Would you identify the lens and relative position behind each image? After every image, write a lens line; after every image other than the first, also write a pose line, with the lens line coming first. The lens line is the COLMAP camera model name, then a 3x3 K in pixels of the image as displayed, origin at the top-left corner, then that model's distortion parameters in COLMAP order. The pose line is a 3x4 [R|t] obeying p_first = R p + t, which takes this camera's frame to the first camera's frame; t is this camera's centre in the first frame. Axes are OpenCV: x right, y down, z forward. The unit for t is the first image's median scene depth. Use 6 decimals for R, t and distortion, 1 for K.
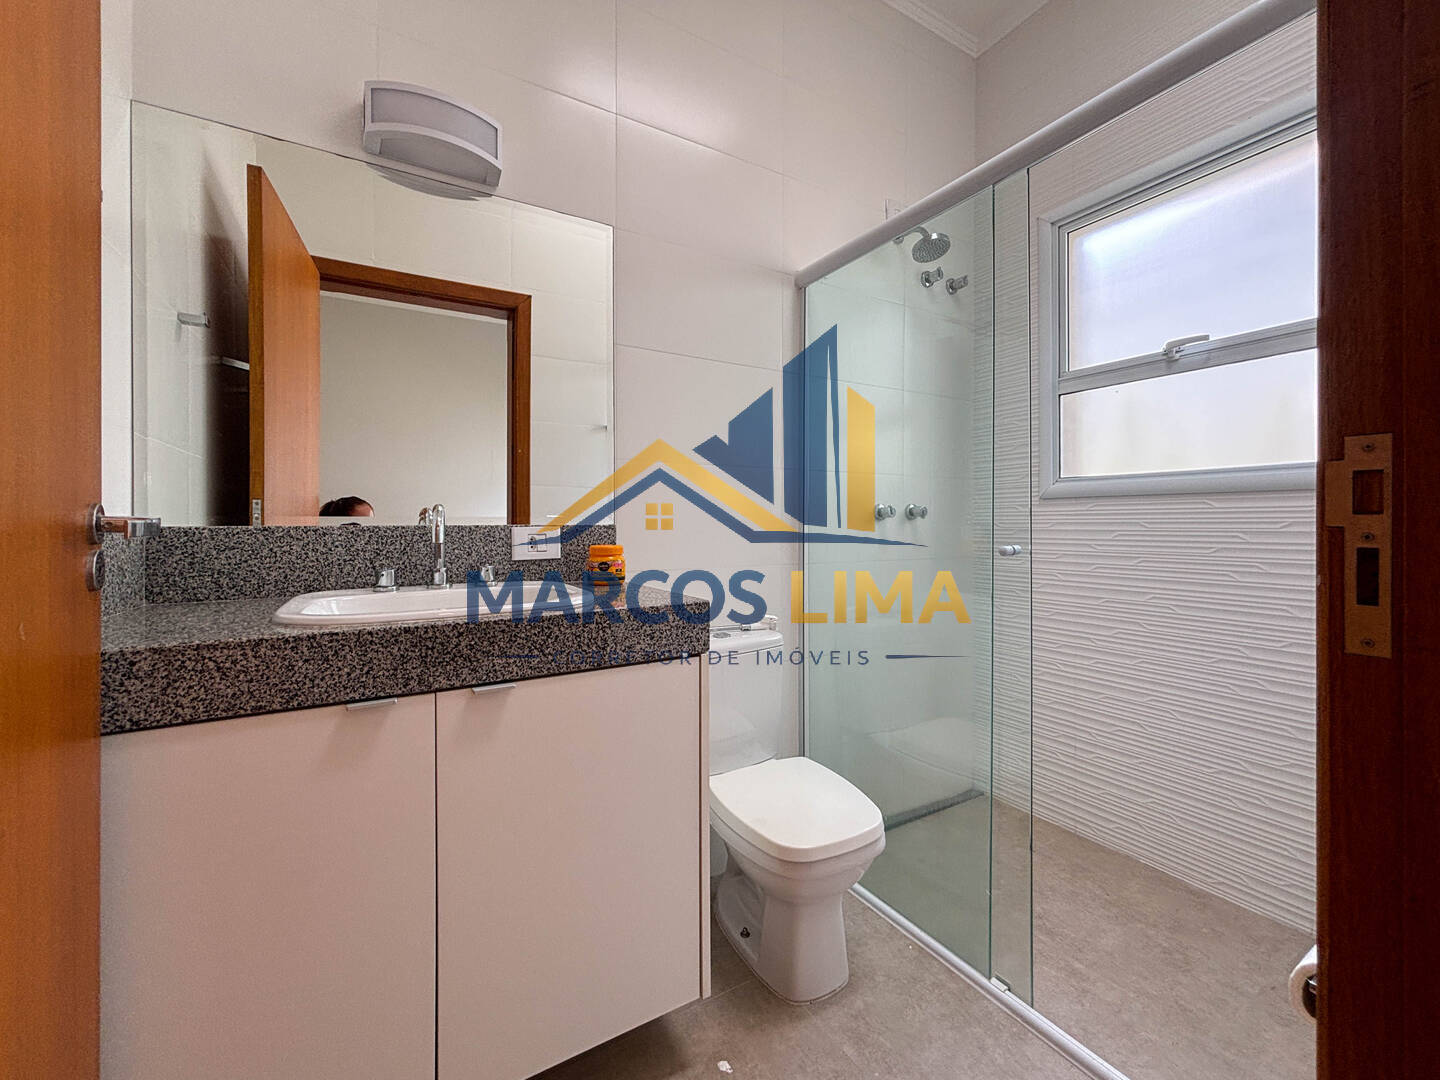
lens RADIAL K [[586.9, 0, 721.3], [0, 586.9, 525.7], [0, 0, 1]] dist [-0.000340, 0.000553]
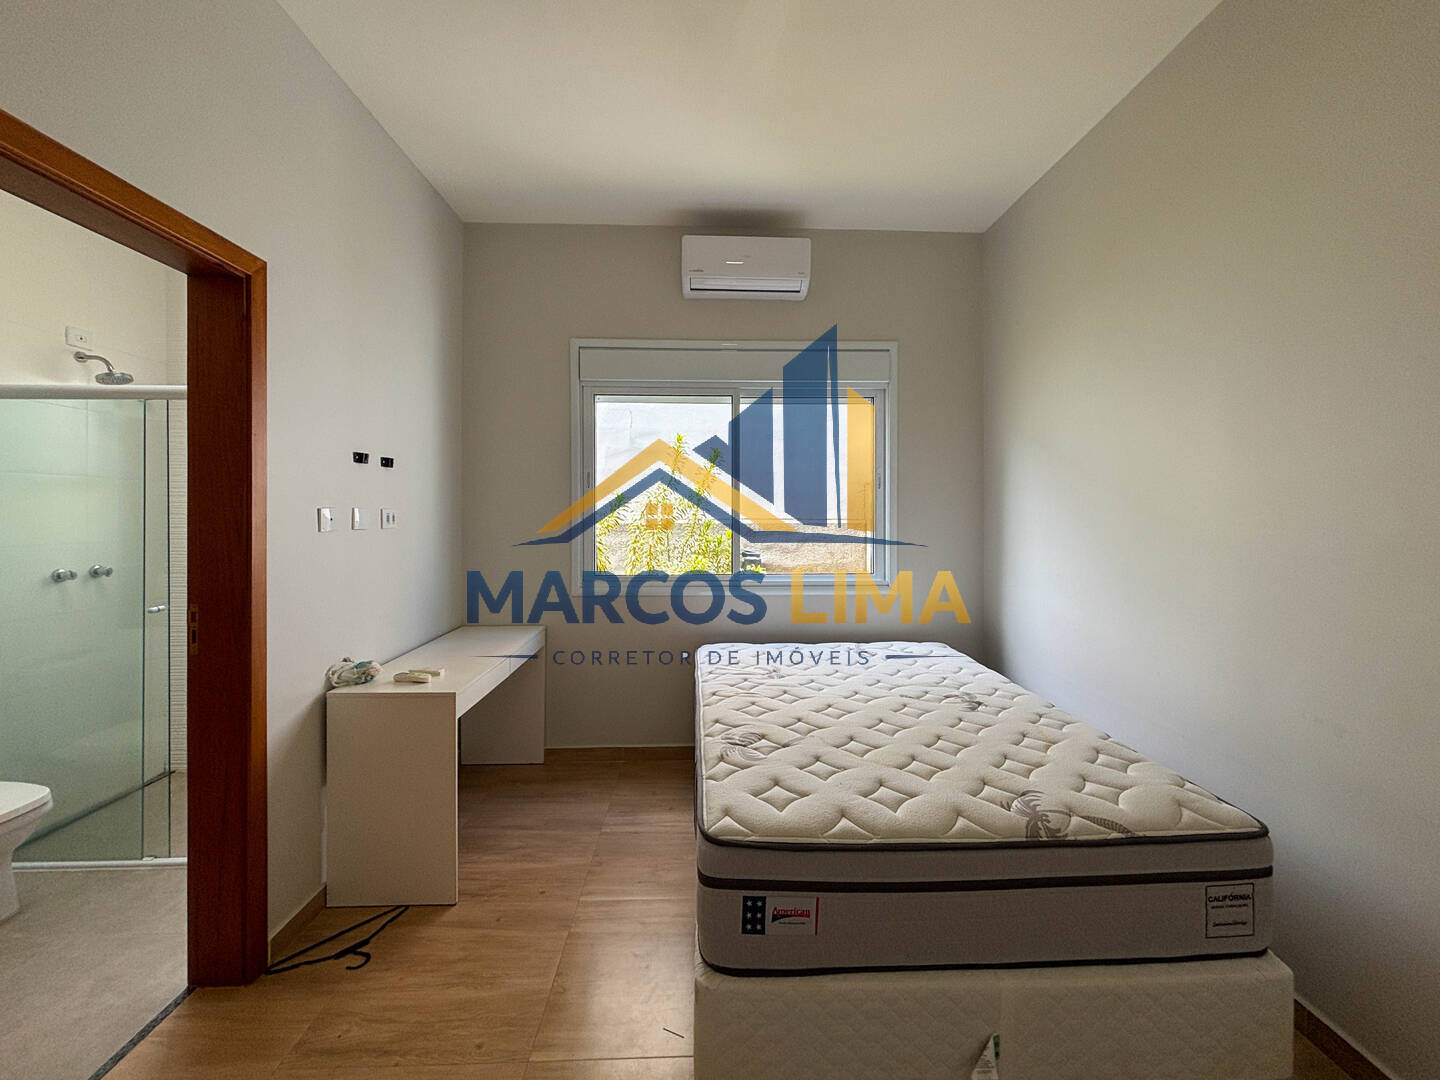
lens RADIAL K [[586.9, 0, 714.8], [0, 586.9, 510.4], [0, 0, 1]] dist [-0.000340, 0.000553]
pose [[0.476235, 0.004736, 0.879305, -0.171340], [0.003589, 0.999967, -0.007330, -0.152326], [-0.879311, 0.006647, 0.476202, -0.851932]]
